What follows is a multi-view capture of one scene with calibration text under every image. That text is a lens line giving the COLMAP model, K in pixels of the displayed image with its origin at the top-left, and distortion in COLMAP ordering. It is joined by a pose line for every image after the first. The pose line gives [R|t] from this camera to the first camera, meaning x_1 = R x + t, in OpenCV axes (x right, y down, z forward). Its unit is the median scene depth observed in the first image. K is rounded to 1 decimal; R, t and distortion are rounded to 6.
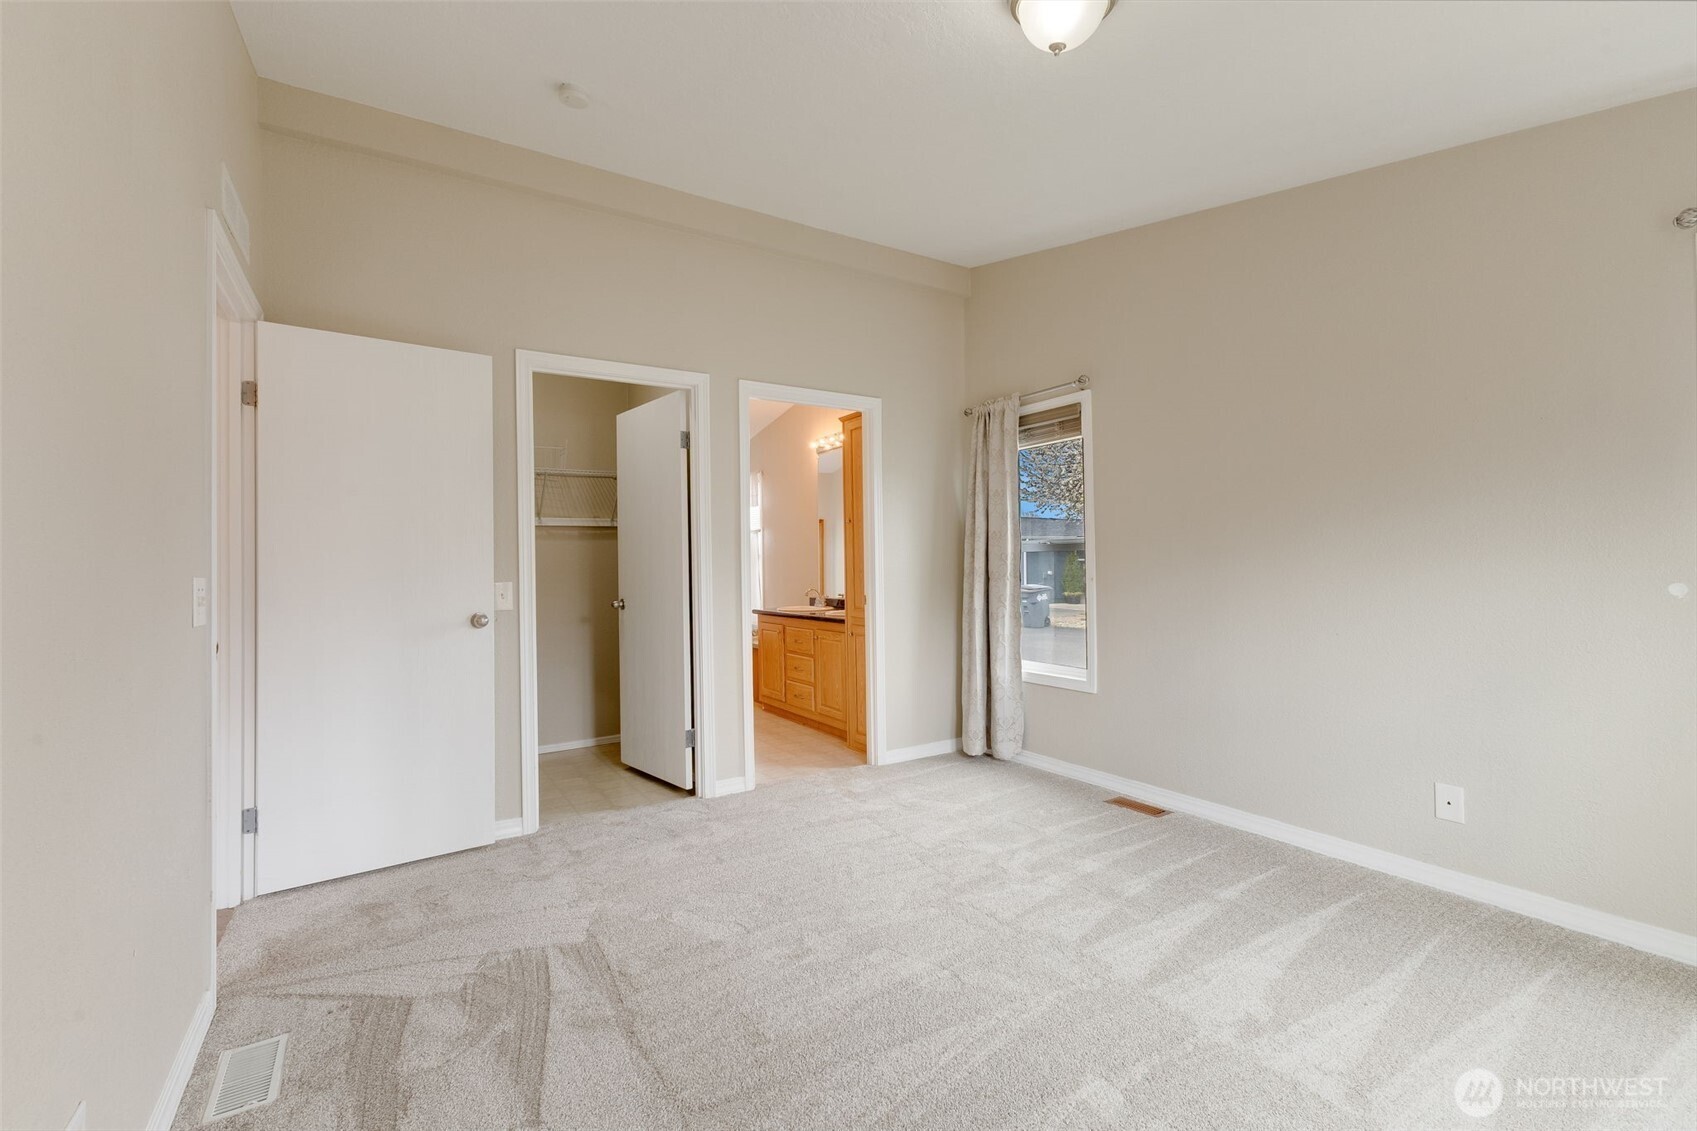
lens RADIAL K [[737.2, 0, 843.1], [0, 737.2, 552.7], [0, 0, 1]] dist [0.011383, -0.001401]
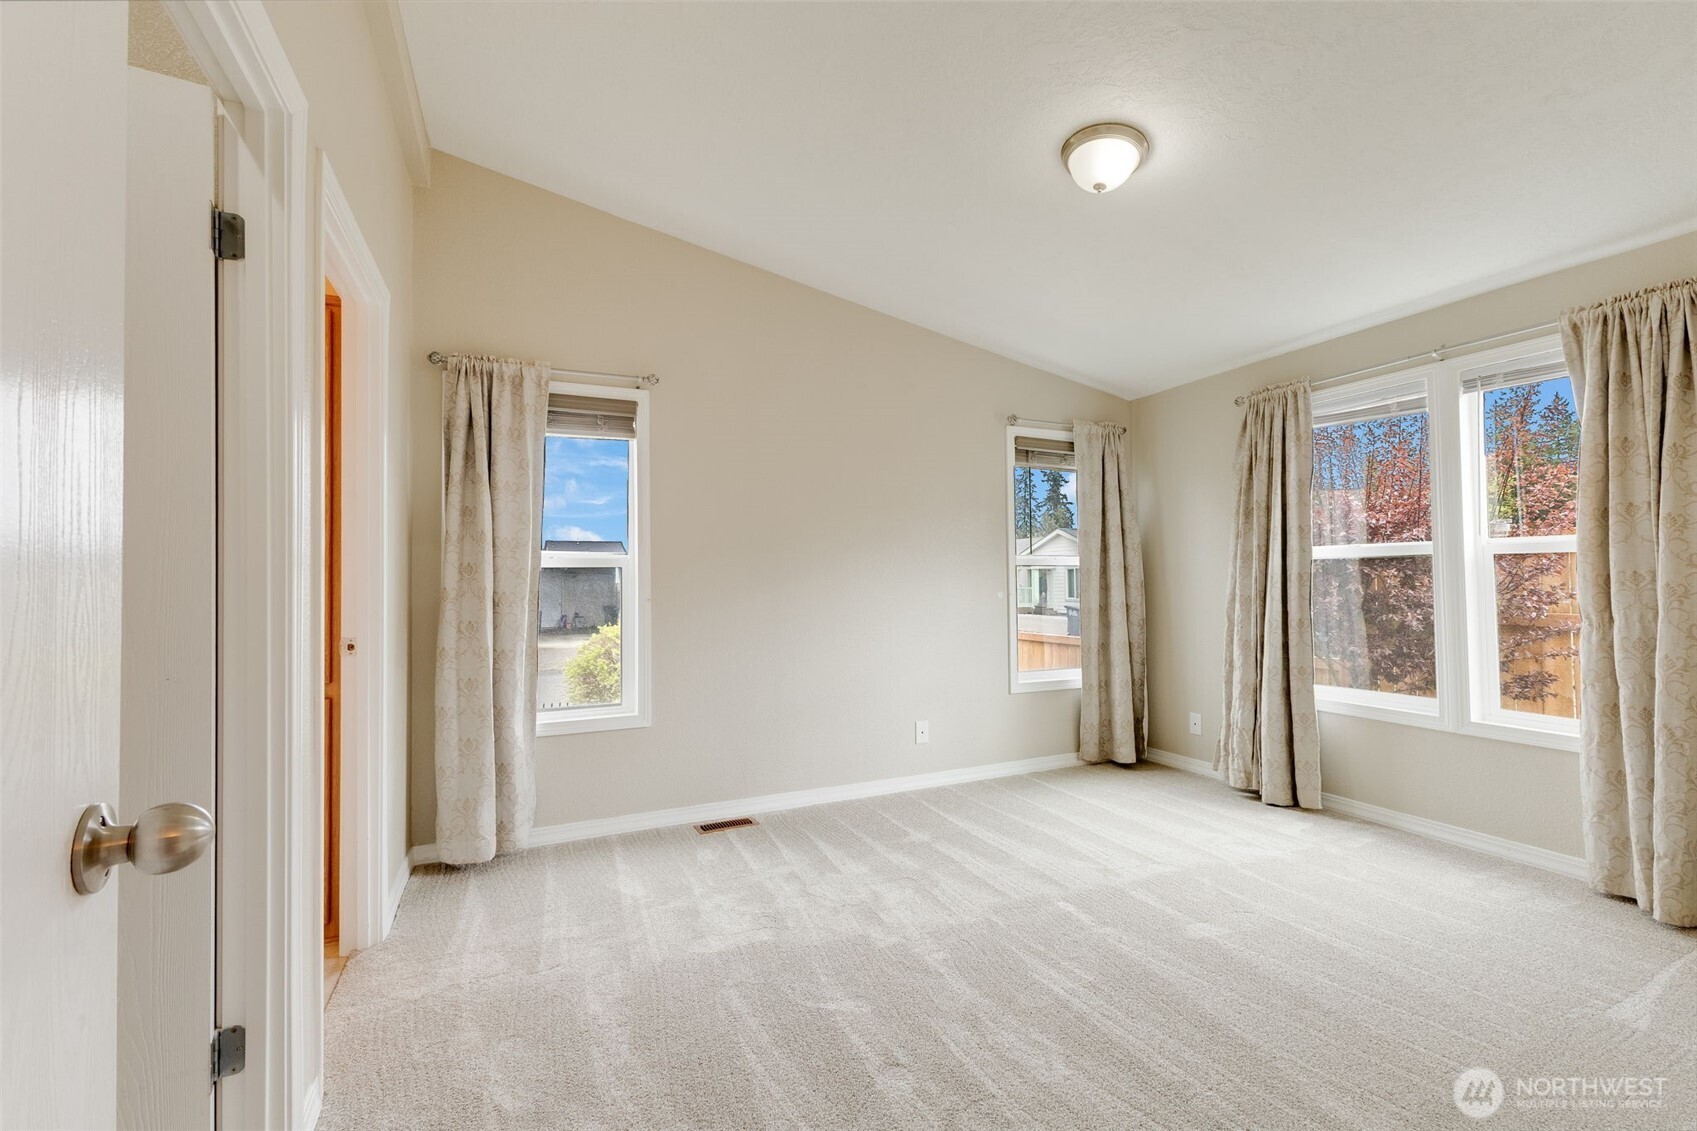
lens RADIAL K [[737.2, 0, 855.2], [0, 737.2, 570.3], [0, 0, 1]] dist [0.011383, -0.001401]
pose [[0.130234, 0.019780, 0.991286, -0.567647], [-0.006829, 0.999795, -0.019052, 0.015300], [-0.991460, -0.004289, 0.130342, 0.685058]]
